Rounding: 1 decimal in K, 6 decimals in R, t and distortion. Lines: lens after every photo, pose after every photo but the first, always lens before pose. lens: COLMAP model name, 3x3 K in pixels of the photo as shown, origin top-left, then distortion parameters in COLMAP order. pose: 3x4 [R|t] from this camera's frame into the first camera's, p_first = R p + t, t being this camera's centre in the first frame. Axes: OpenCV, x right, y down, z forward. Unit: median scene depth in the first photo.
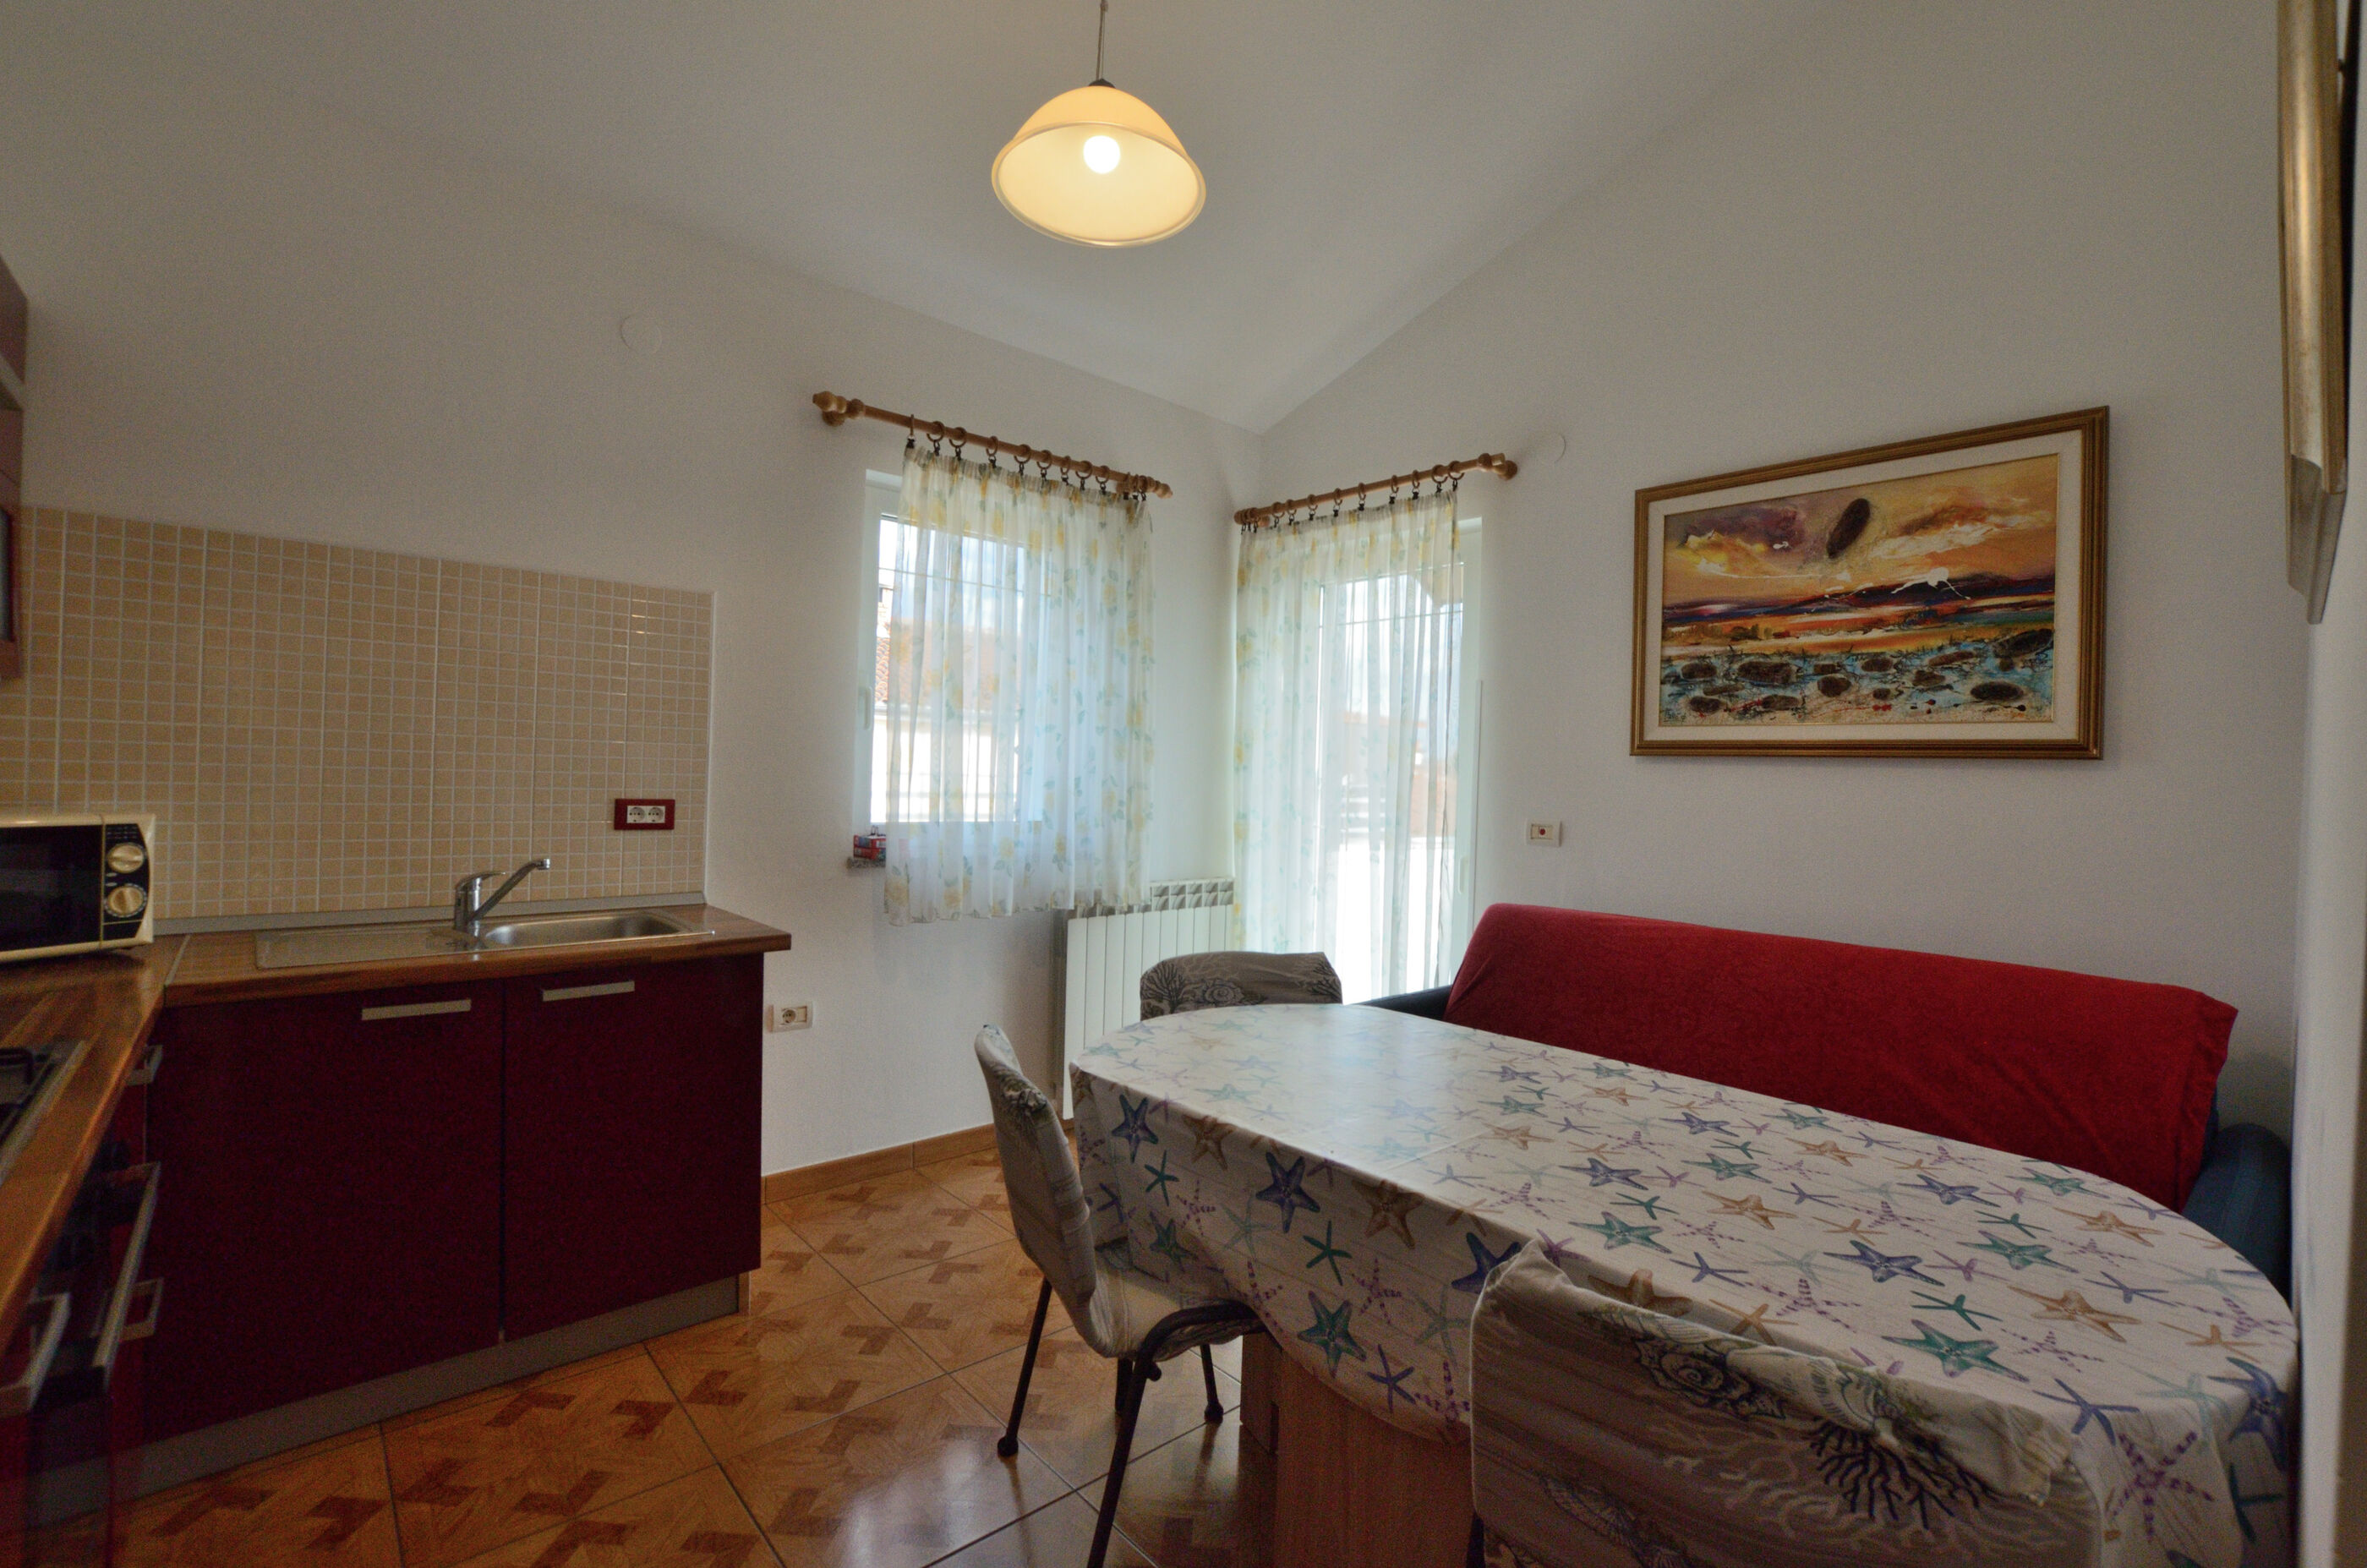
lens RADIAL K [[1047.9, 0, 1207.5], [0, 1047.9, 774.3], [0, 0, 1]] dist [-0.035984, 0.007148]
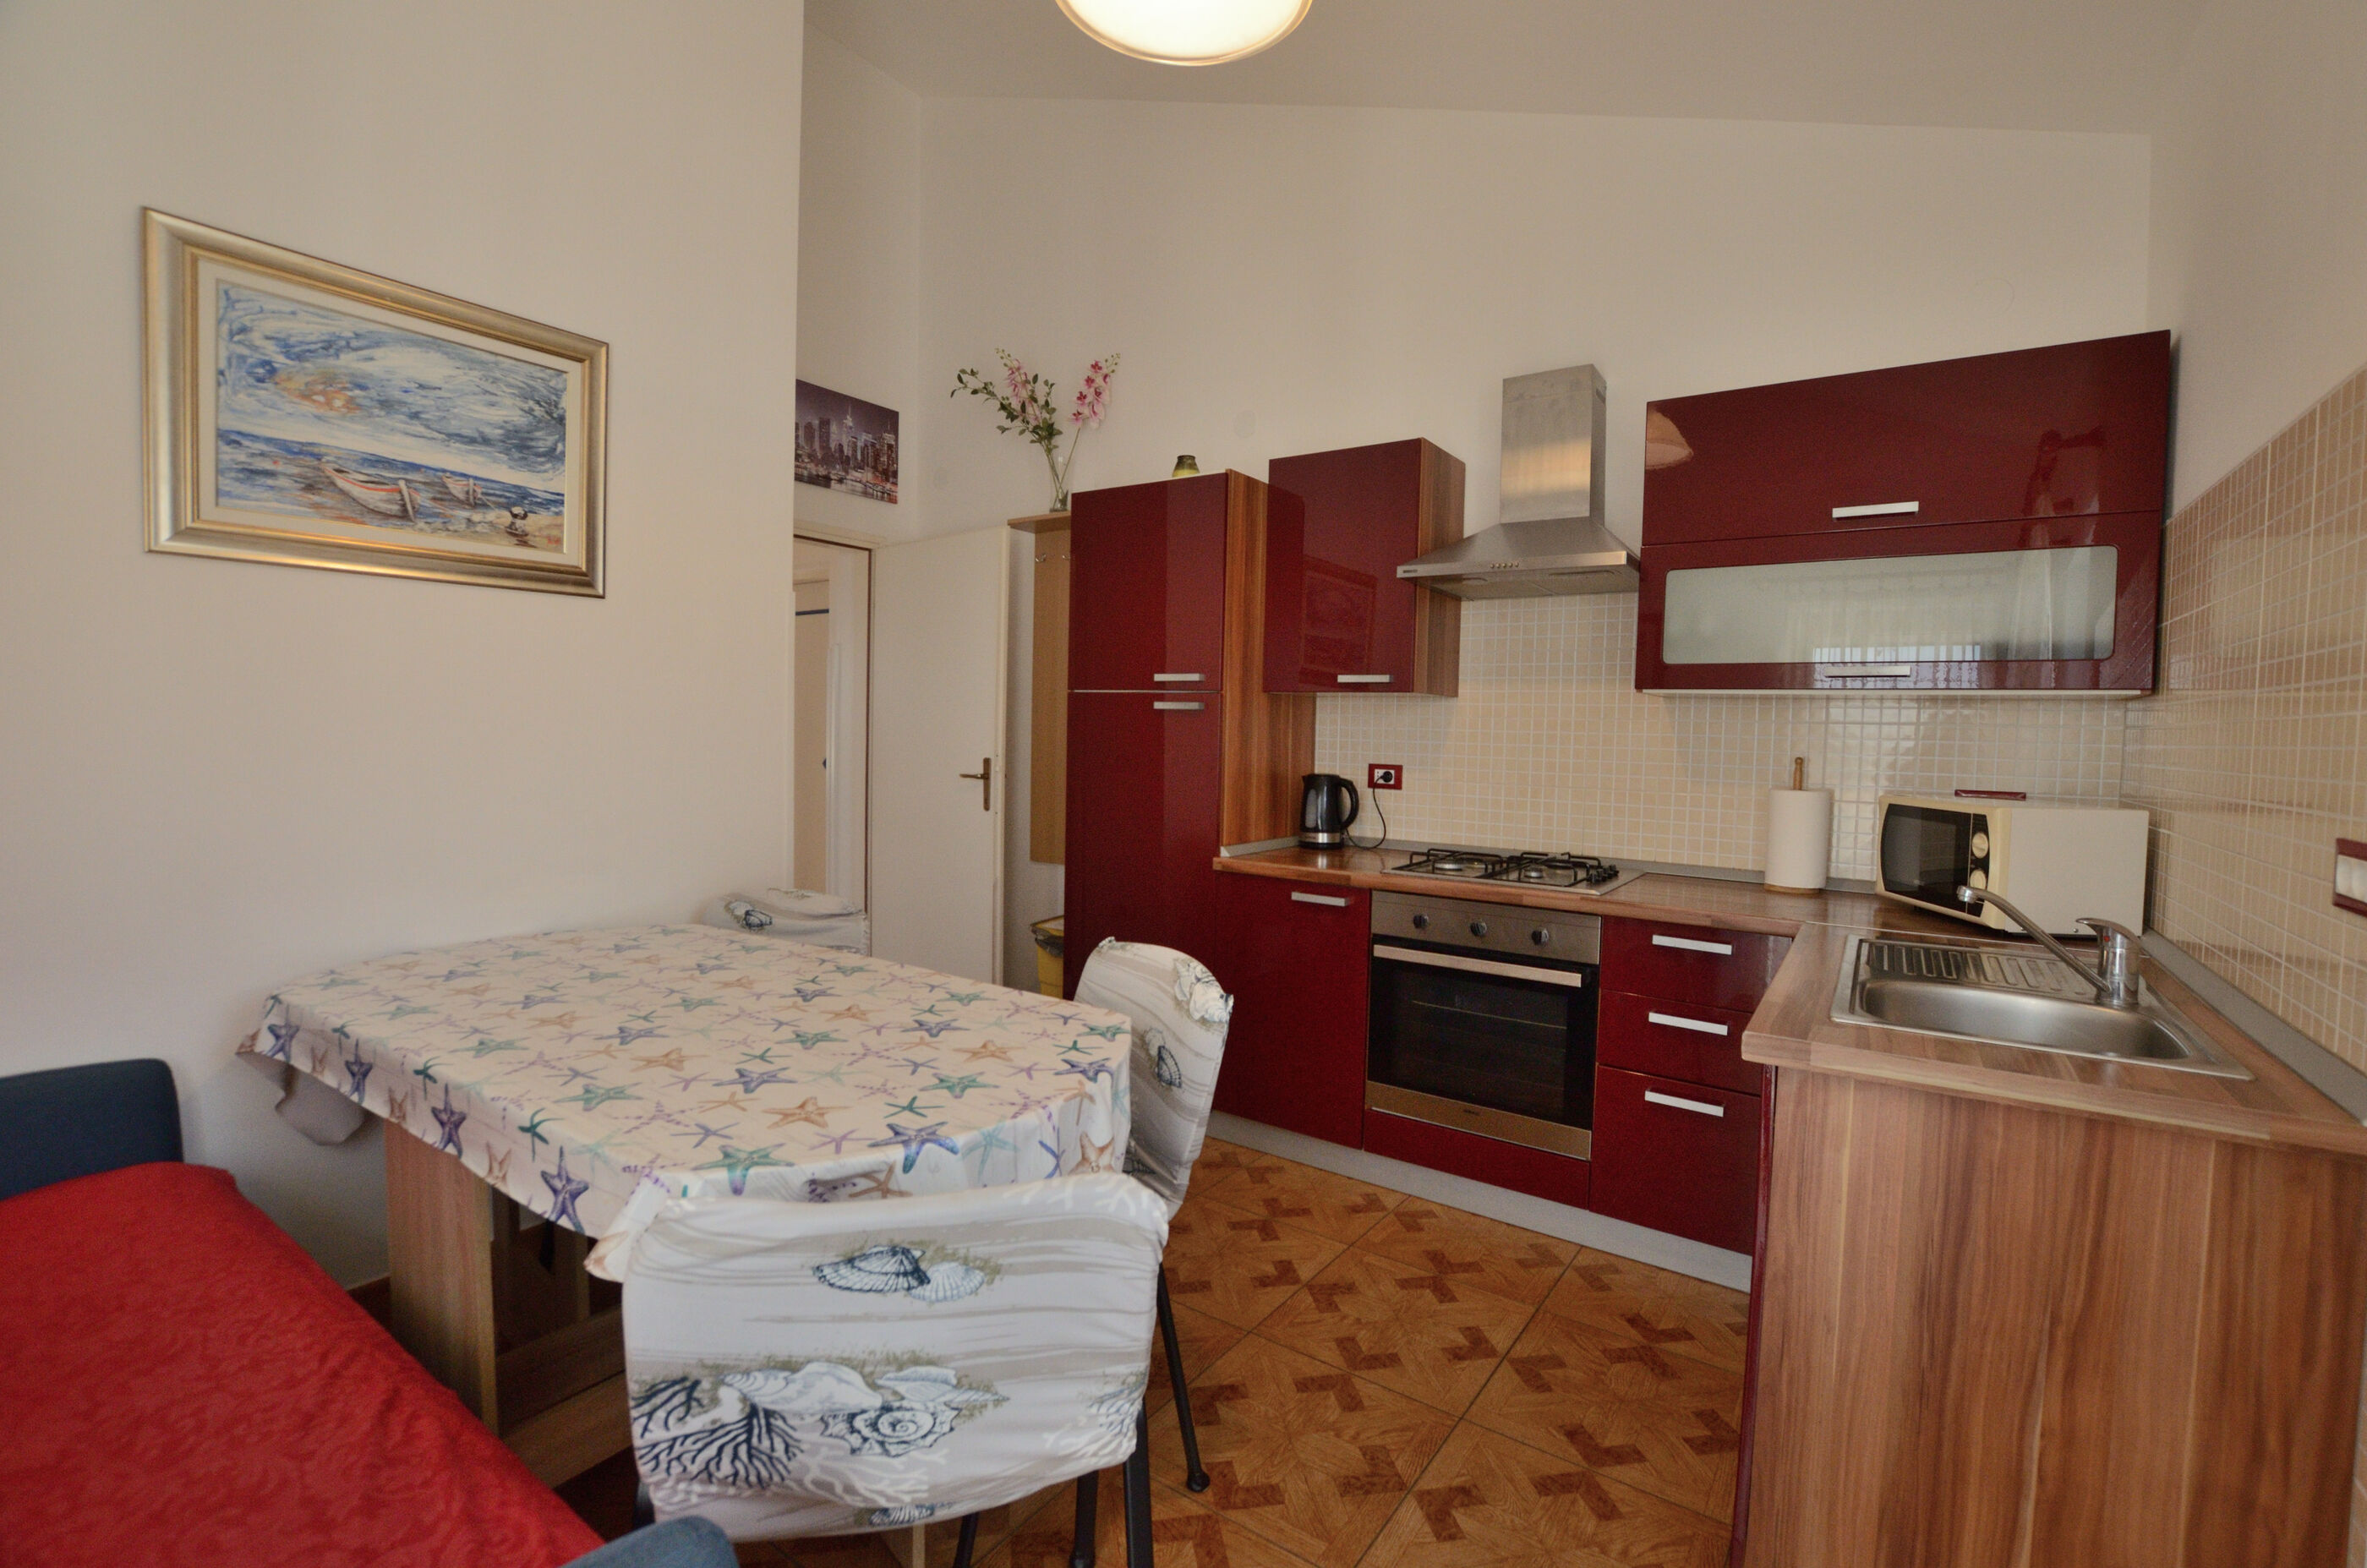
lens RADIAL K [[1032.5, 0, 1200.1], [0, 1032.5, 779.0], [0, 0, 1]] dist [-0.021883, -0.000284]
pose [[-0.972547, -0.043276, -0.228647, 0.027135], [-0.054659, 0.997549, 0.043682, 0.005674], [0.226196, 0.054980, -0.972529, 1.460921]]
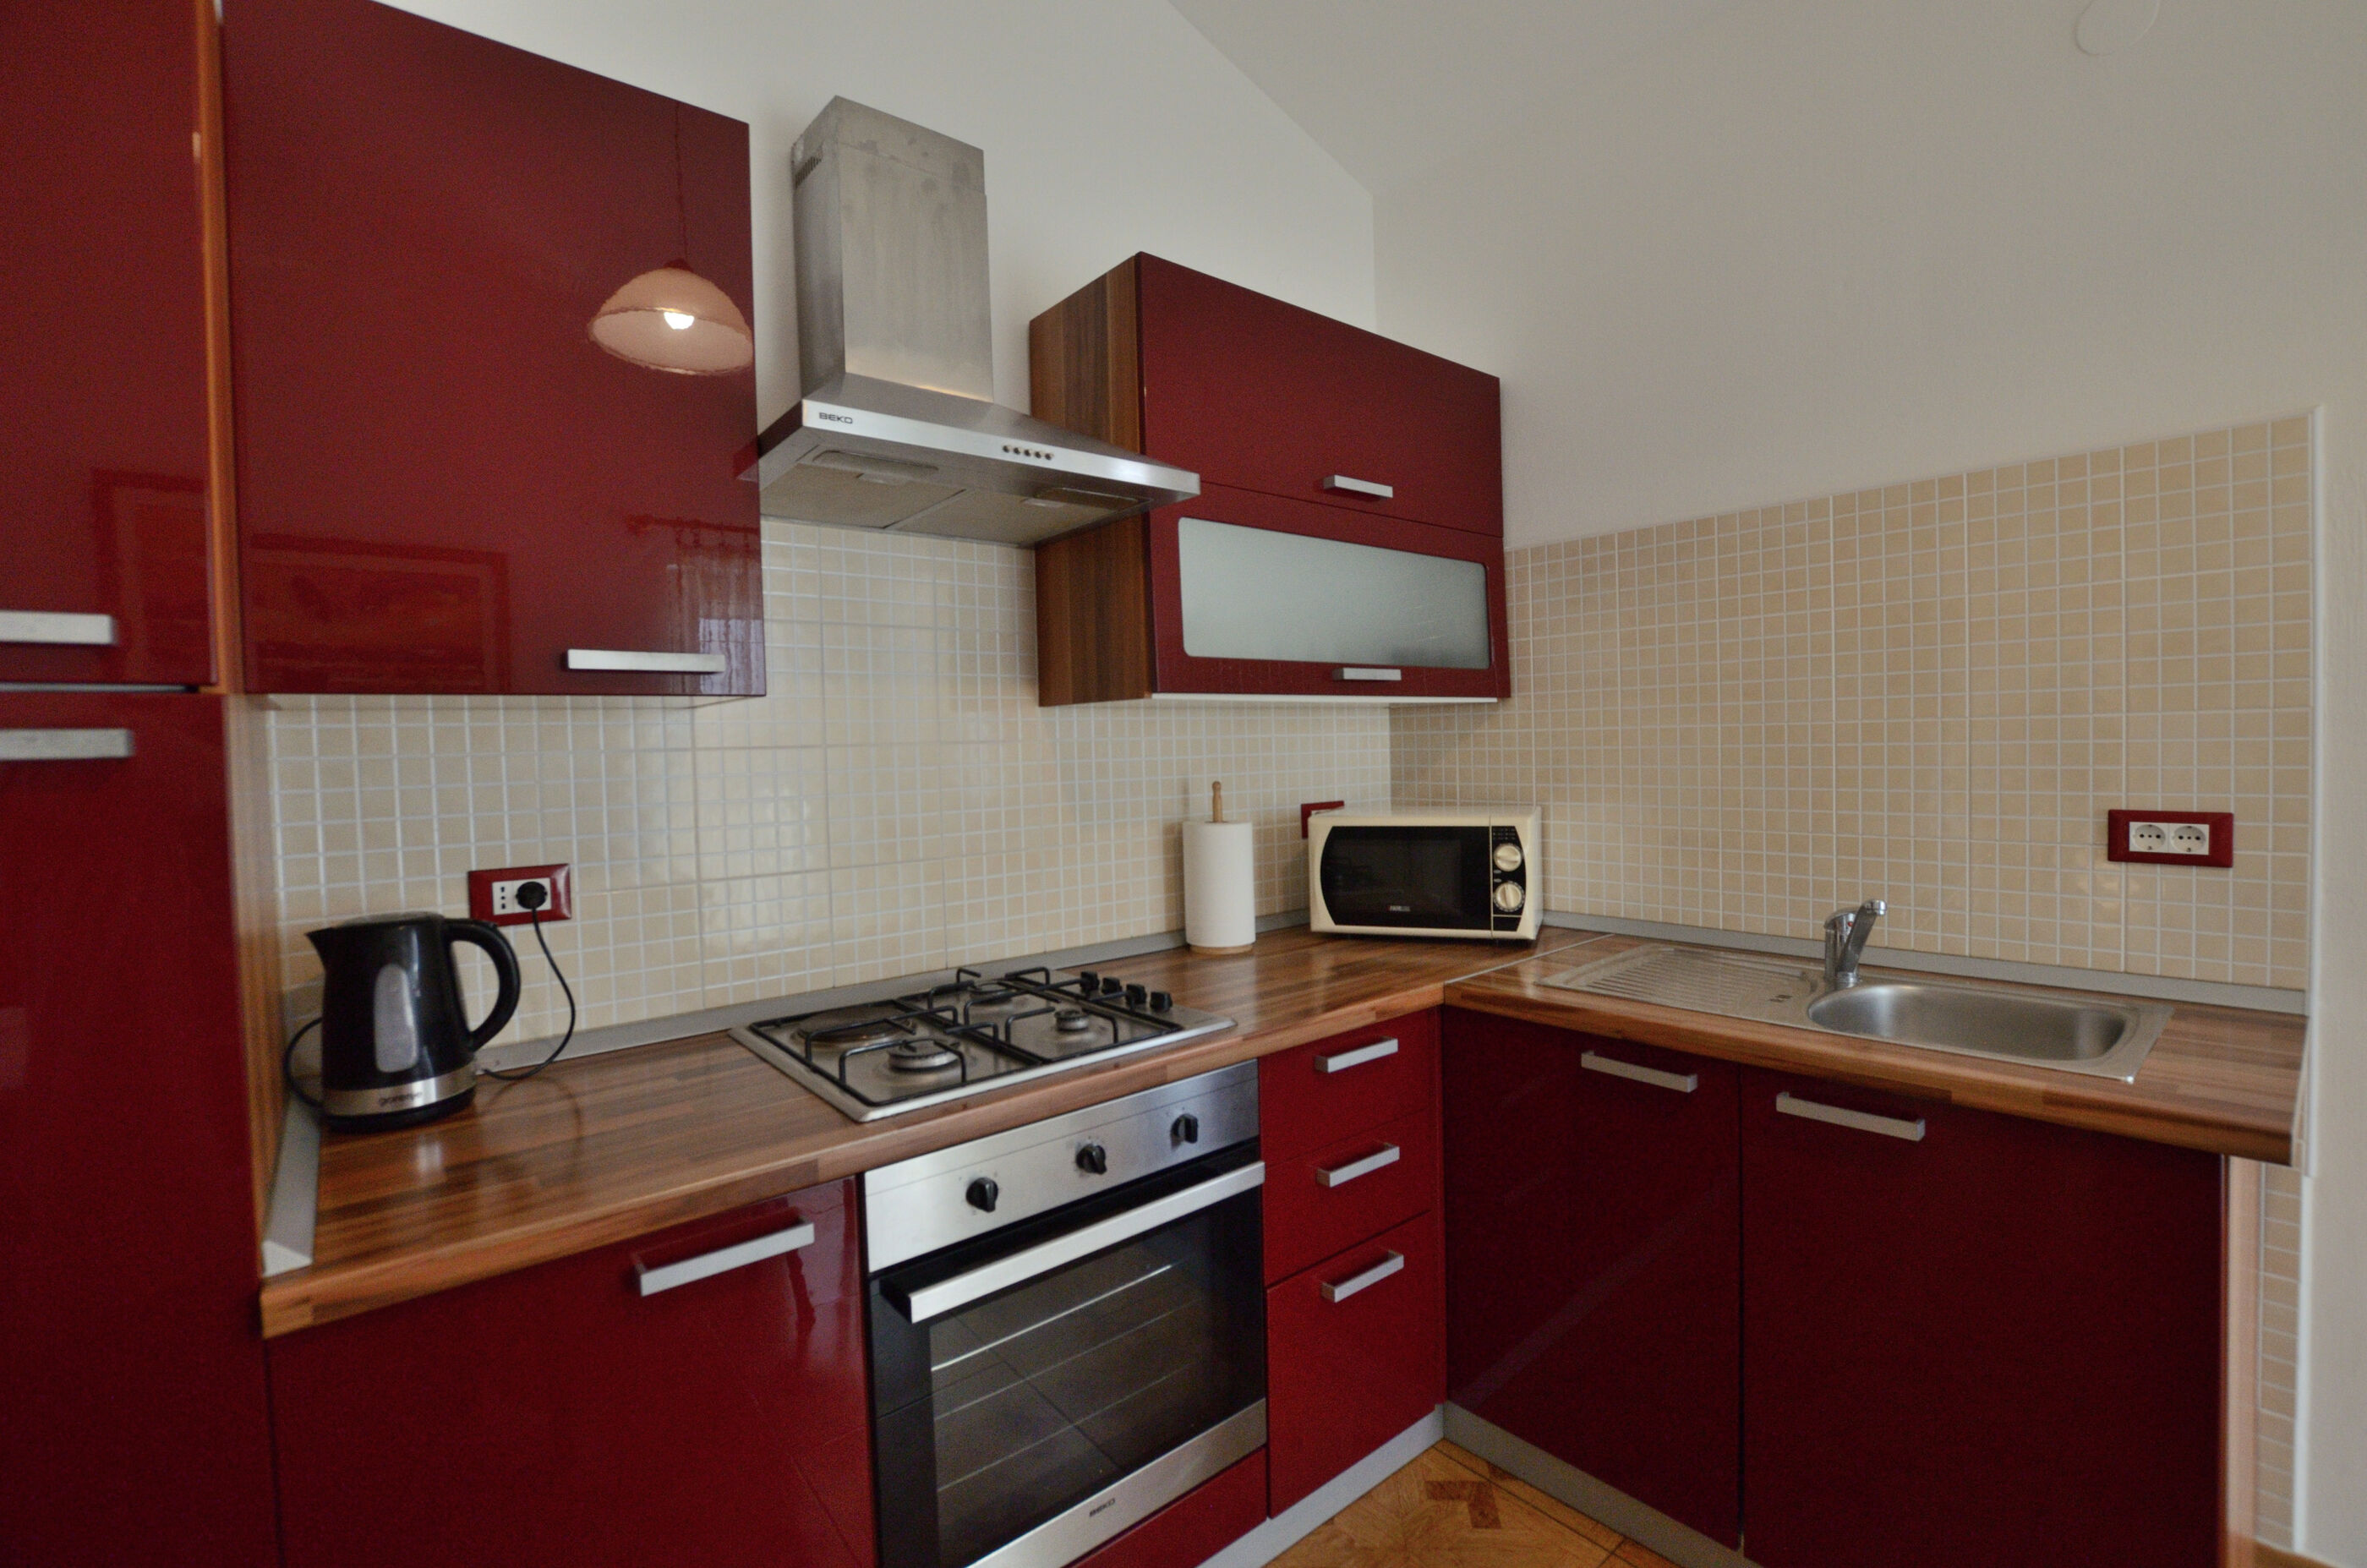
lens RADIAL K [[1047.9, 0, 1207.5], [0, 1047.9, 774.3], [0, 0, 1]] dist [-0.035984, 0.007148]
pose [[-0.034551, 0.000231, -0.999403, 0.048185], [0.024551, 0.999698, -0.000618, -0.010511], [0.999101, -0.024558, -0.034547, 0.555290]]
